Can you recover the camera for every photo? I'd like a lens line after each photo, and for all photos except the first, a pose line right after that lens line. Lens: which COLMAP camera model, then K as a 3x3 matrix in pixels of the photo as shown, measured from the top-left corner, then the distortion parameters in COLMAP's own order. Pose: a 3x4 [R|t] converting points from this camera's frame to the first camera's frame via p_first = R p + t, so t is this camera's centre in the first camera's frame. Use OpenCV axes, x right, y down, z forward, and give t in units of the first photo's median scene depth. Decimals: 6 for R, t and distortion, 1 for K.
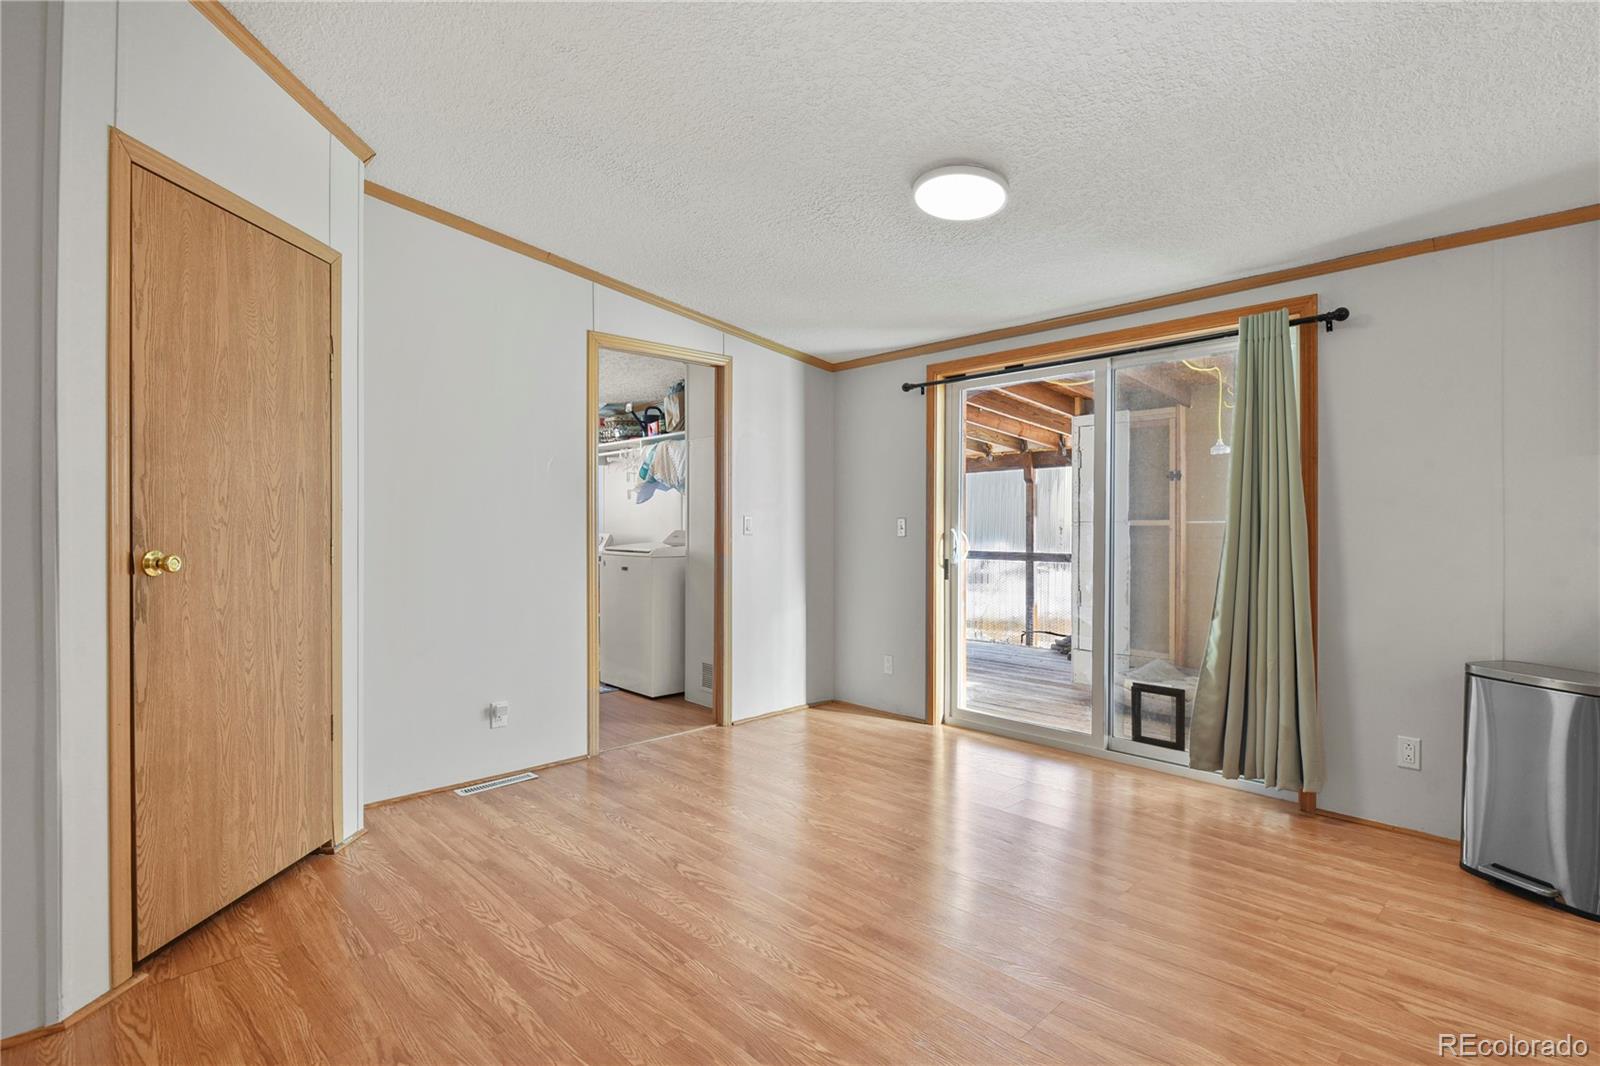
lens RADIAL K [[780.7, 0, 807.7], [0, 780.7, 523.6], [0, 0, 1]] dist [0.000675, -0.000970]
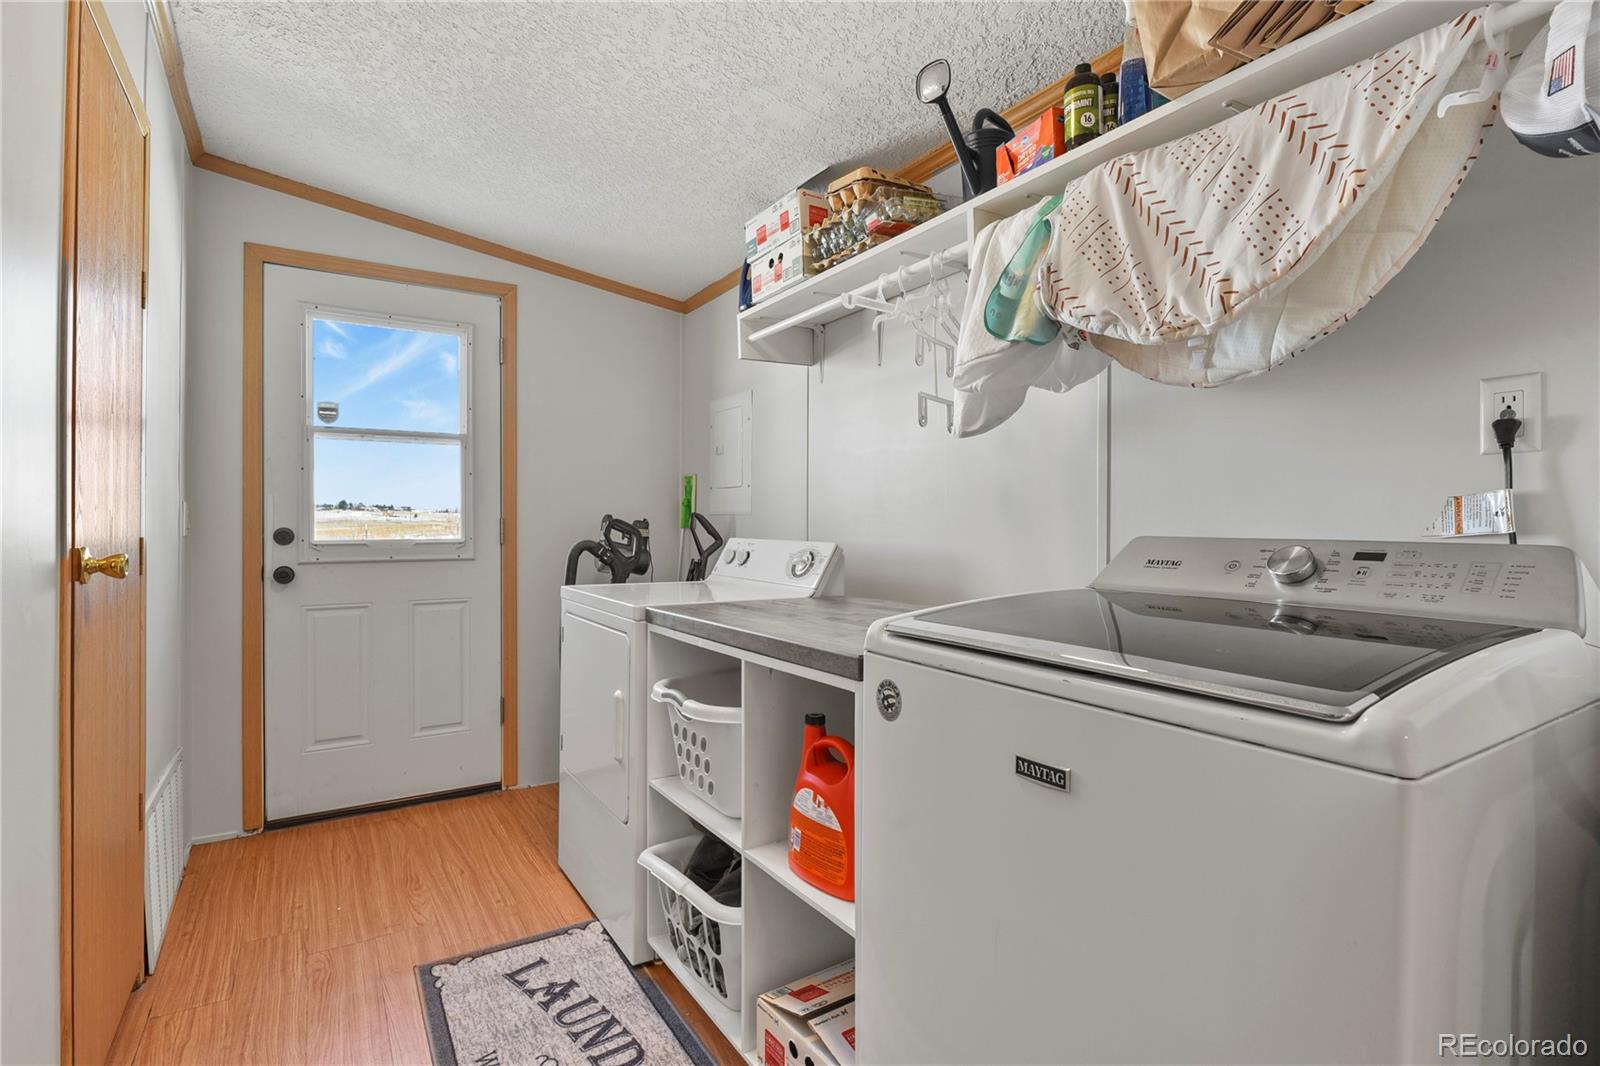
lens RADIAL K [[780.7, 0, 807.7], [0, 780.7, 523.6], [0, 0, 1]] dist [0.000675, -0.000970]
pose [[0.981404, 0.002680, -0.191936, -0.222676], [-0.002805, 0.999996, -0.000379, 0.004815], [0.191934, 0.000911, 0.981407, 0.735448]]
